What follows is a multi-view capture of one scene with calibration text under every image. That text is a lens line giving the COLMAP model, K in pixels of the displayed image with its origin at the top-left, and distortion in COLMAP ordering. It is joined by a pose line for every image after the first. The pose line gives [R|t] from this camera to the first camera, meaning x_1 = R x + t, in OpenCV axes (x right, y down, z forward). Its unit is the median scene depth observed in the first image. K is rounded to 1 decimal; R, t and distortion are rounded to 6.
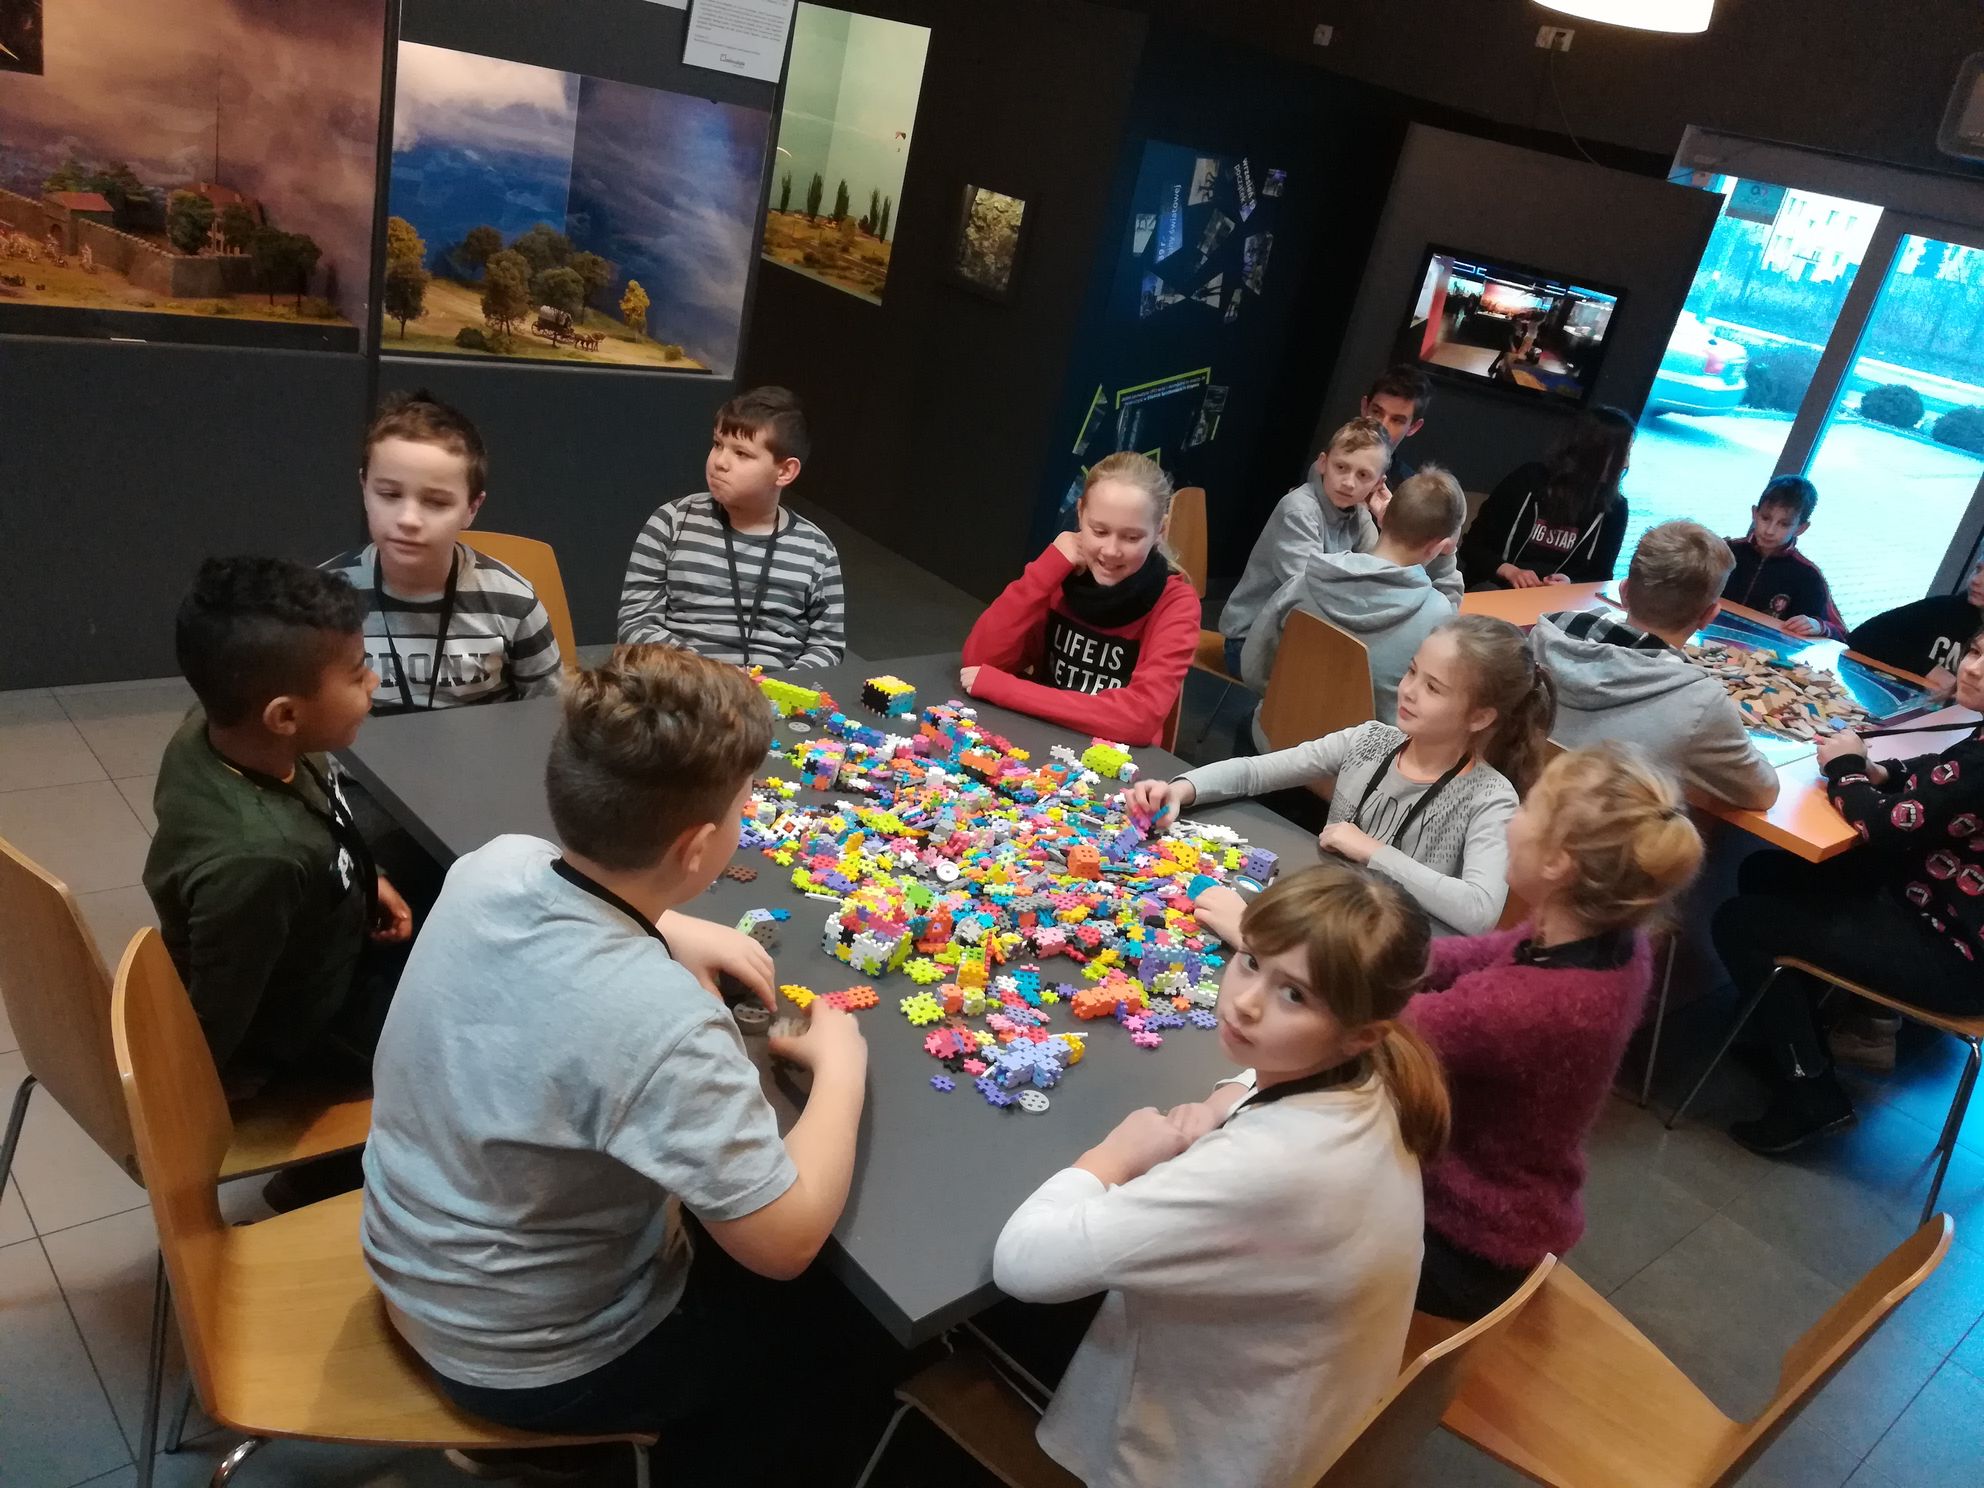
lens RADIAL K [[1545.0, 0, 992.0], [0, 1545.0, 744.0], [0, 0, 1]] dist [0.112682, -0.146661]
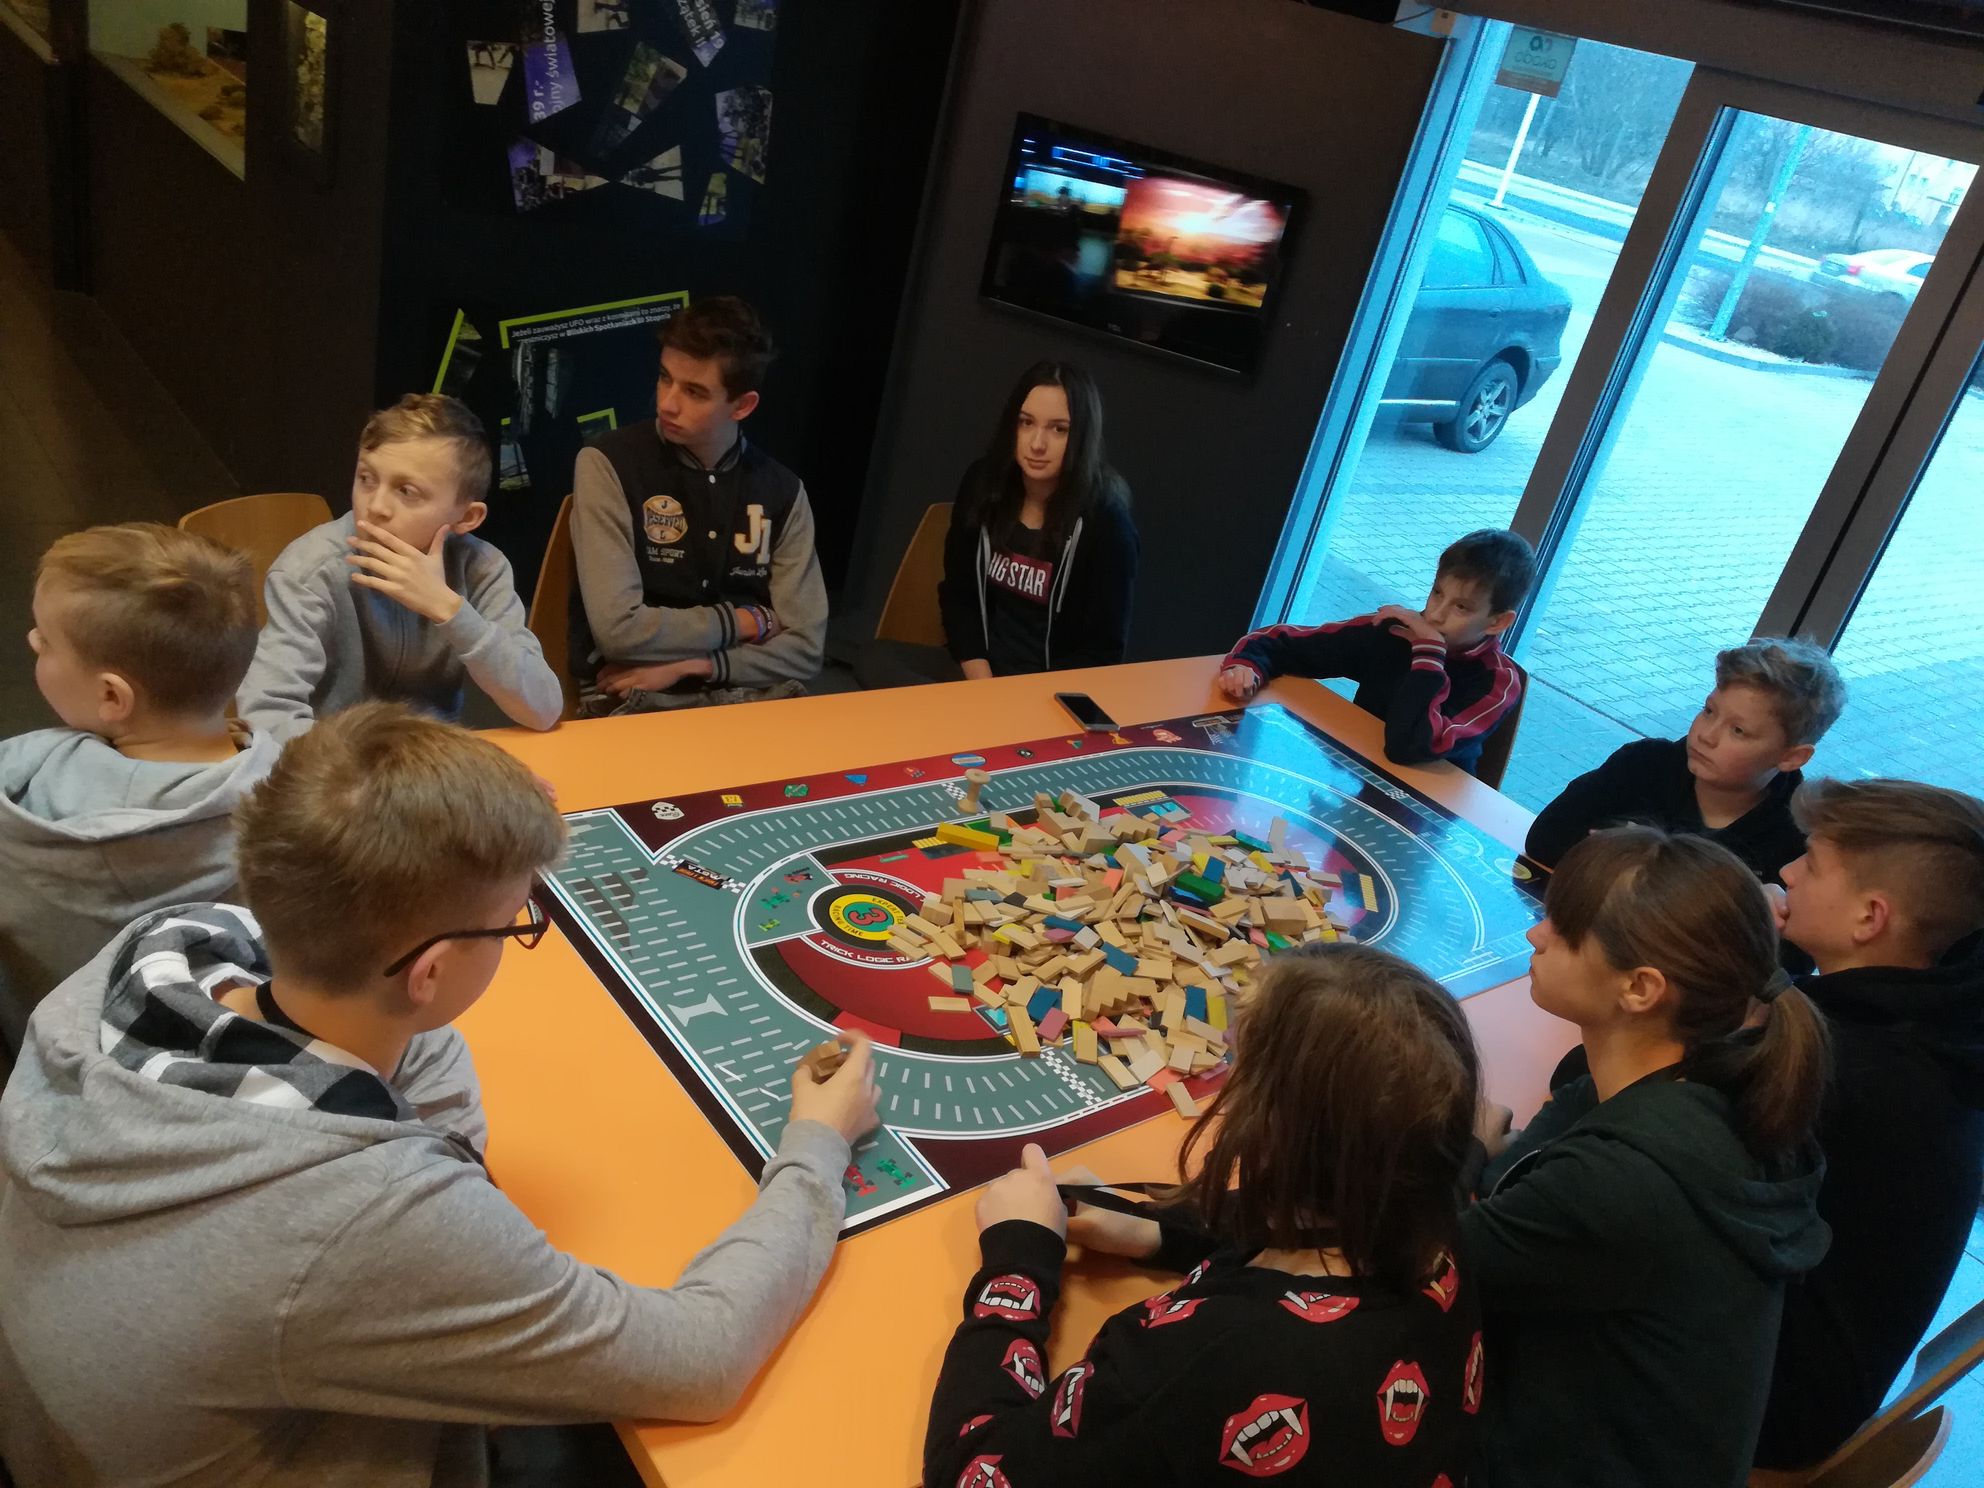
lens RADIAL K [[1545.0, 0, 992.0], [0, 1545.0, 744.0], [0, 0, 1]] dist [0.112682, -0.146661]
pose [[0.998337, 0.032691, -0.047489, 0.323379], [-0.030719, 0.998658, 0.041692, -0.082107], [0.048788, -0.040163, 0.998001, 0.338791]]
